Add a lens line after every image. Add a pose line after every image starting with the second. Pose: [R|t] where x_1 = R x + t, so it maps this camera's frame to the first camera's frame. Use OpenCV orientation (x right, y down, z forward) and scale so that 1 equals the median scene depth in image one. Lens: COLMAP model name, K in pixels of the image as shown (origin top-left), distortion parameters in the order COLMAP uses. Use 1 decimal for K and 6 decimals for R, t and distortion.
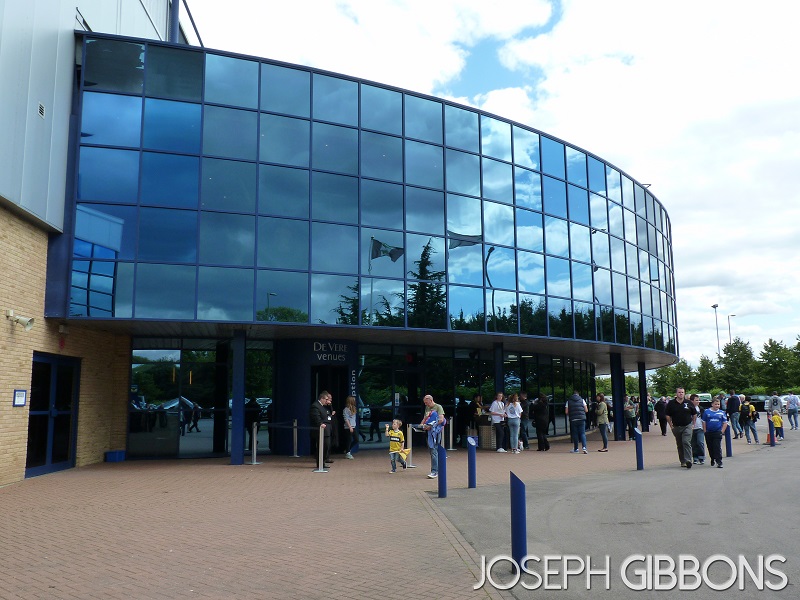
lens RADIAL K [[689.3, 0, 400.0], [0, 689.3, 300.0], [0, 0, 1]] dist [-0.002228, -0.011508]
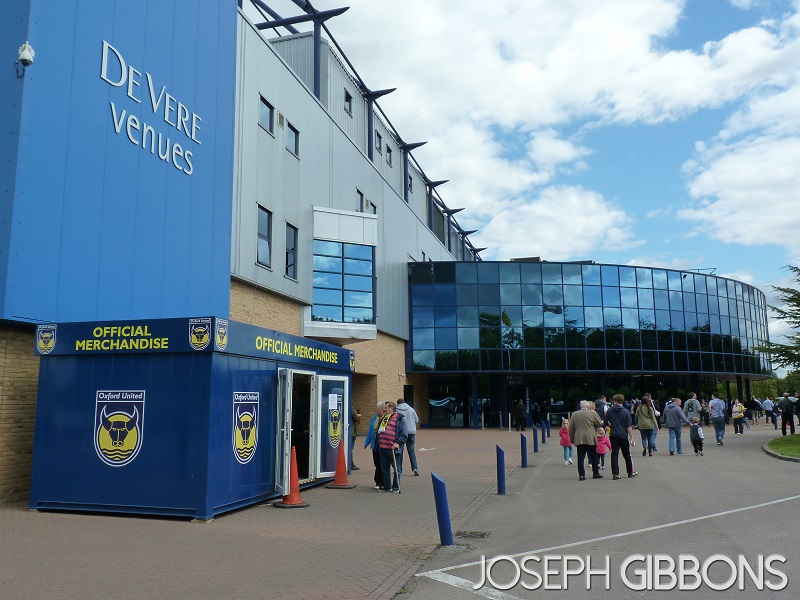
lens RADIAL K [[689.3, 0, 400.0], [0, 689.3, 300.0], [0, 0, 1]] dist [-0.002228, -0.011508]
pose [[0.951344, -0.042799, -0.305144, 0.293668], [0.043622, 0.999040, -0.004125, -0.236437], [0.305028, -0.009386, 0.952297, -1.513695]]
